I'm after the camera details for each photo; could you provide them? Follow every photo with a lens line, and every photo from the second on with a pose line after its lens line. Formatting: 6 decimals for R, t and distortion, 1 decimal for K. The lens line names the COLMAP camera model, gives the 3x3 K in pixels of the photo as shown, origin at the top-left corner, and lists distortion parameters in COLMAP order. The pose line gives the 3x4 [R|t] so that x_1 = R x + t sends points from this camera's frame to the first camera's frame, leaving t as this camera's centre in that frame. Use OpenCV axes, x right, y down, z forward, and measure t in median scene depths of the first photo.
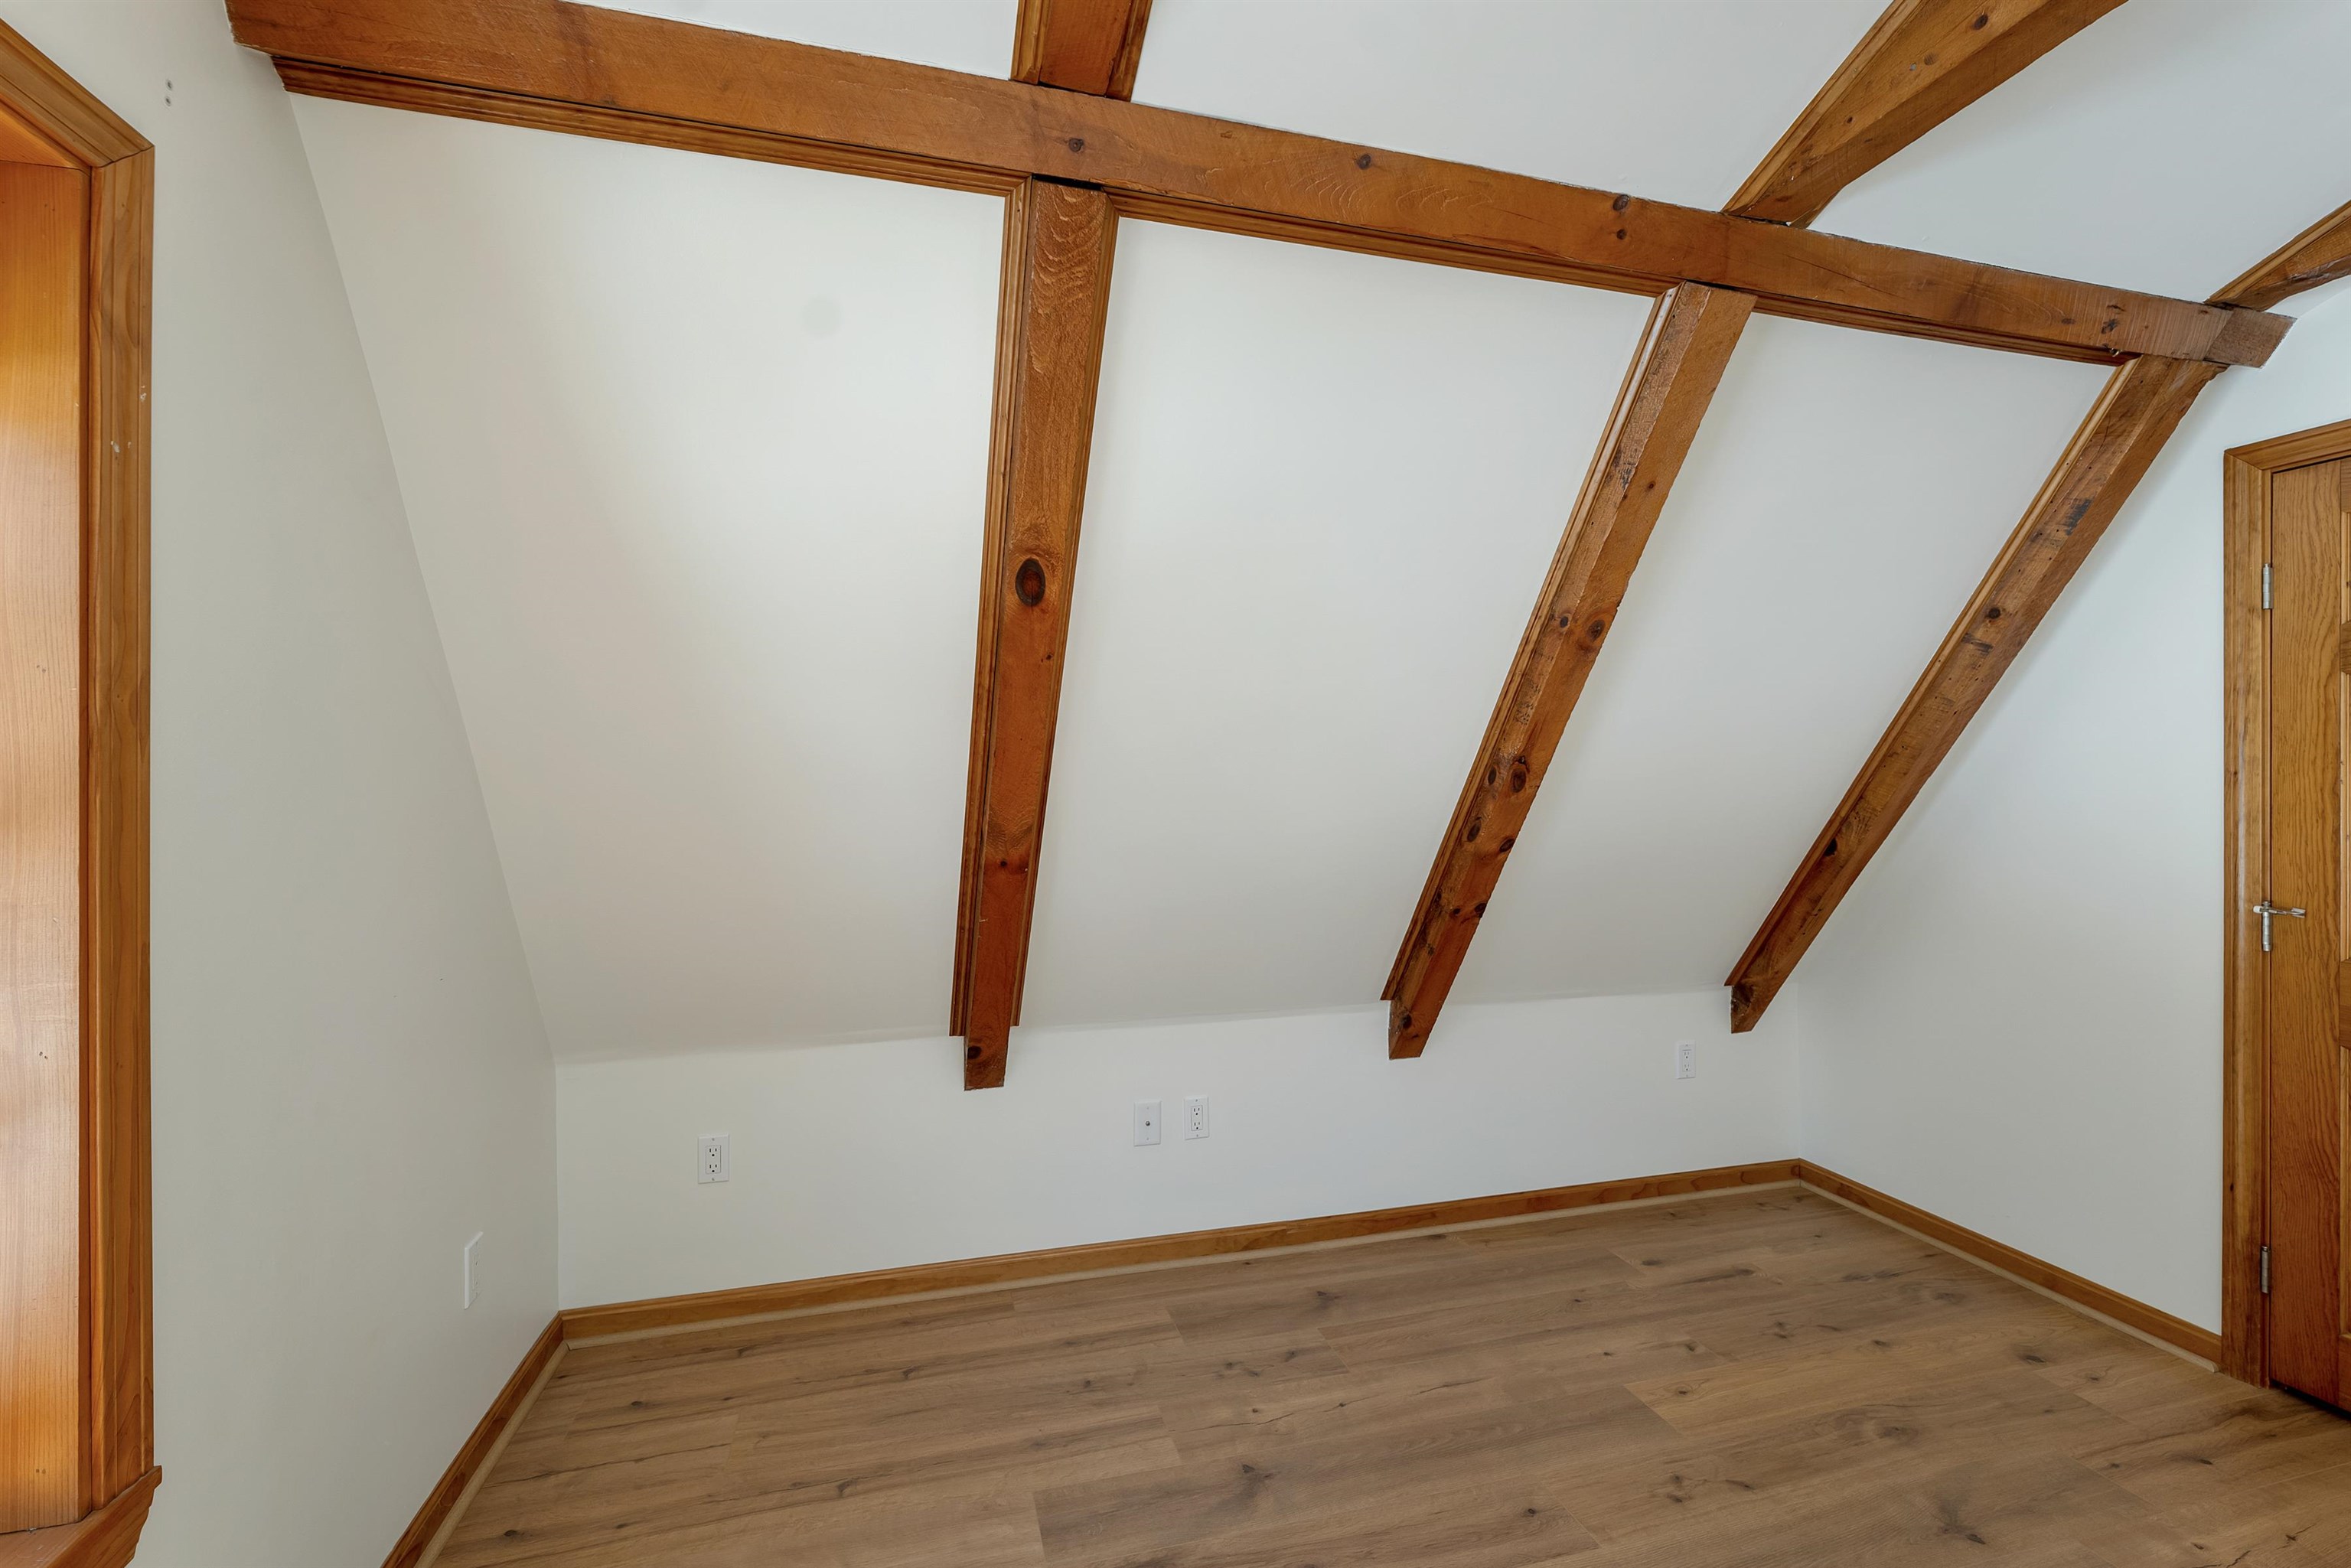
lens RADIAL K [[1001.5, 0, 1170.1], [0, 1001.5, 777.6], [0, 0, 1]] dist [-0.004344, 0.002090]
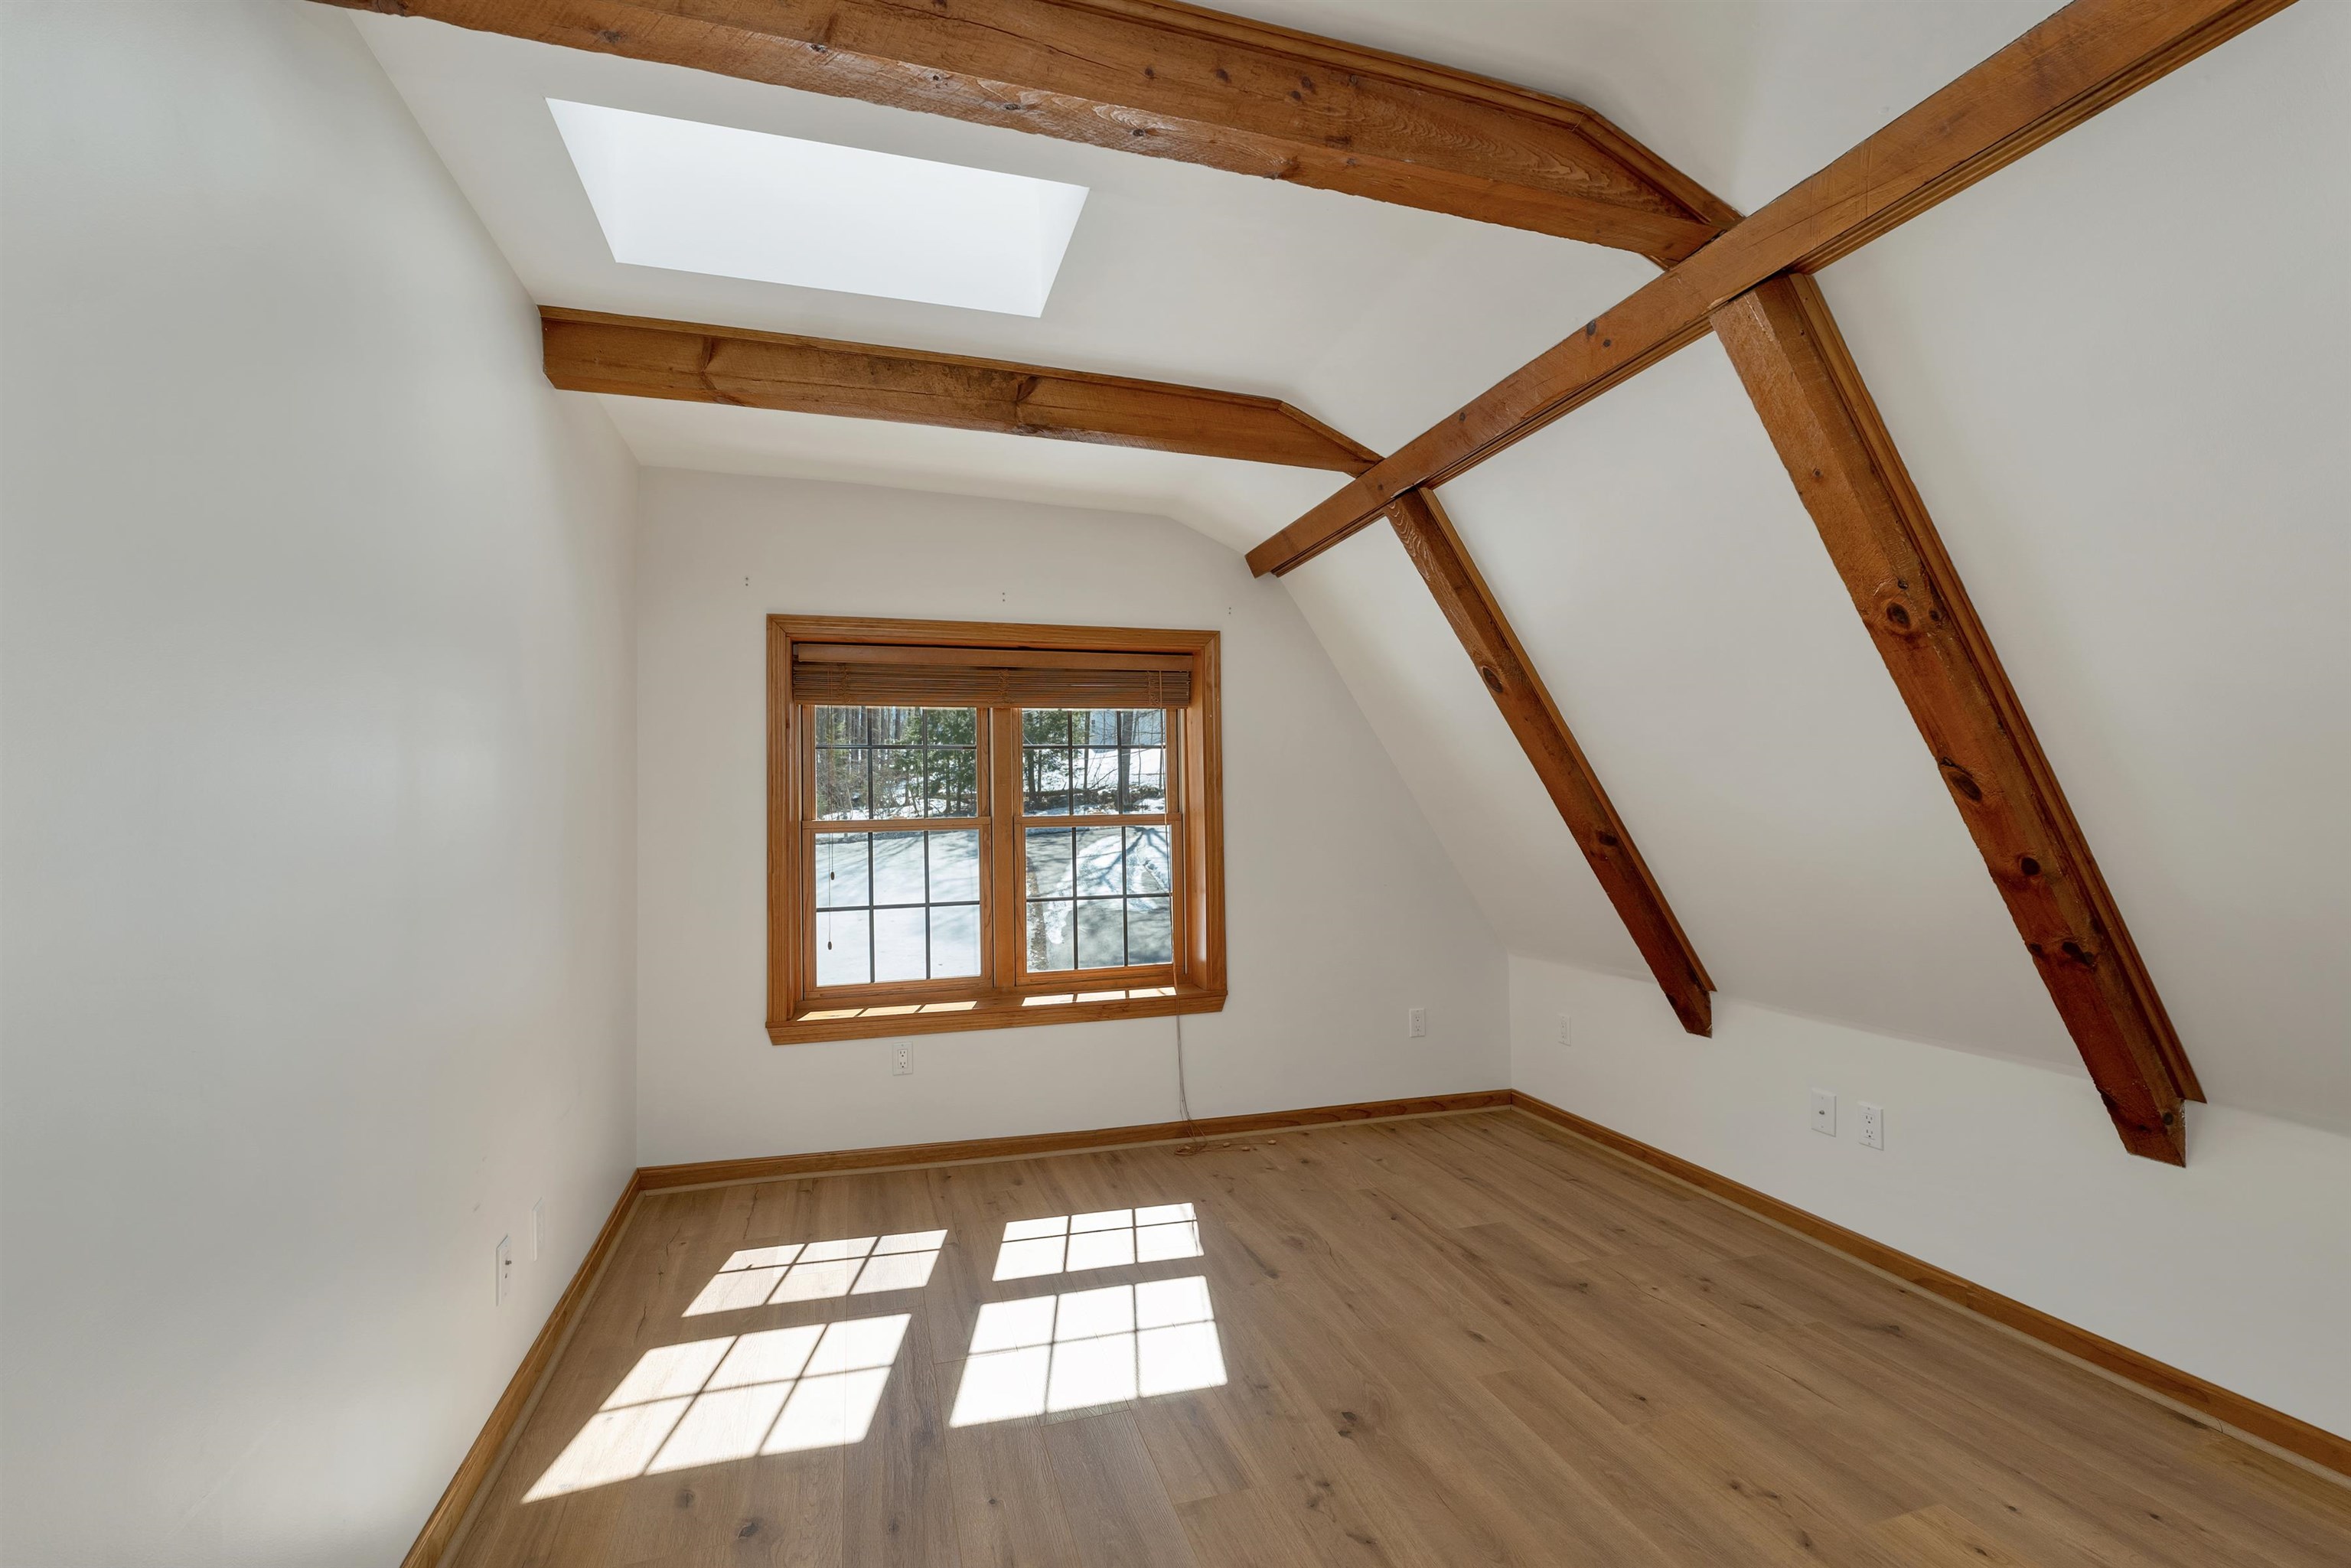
lens RADIAL K [[1001.5, 0, 1171.4], [0, 1001.5, 800.0], [0, 0, 1]] dist [-0.004344, 0.002090]
pose [[0.033618, -0.013149, -0.999348, 1.236780], [0.011904, 0.999848, -0.012755, 0.016175], [0.999364, -0.011467, 0.033770, 0.317979]]
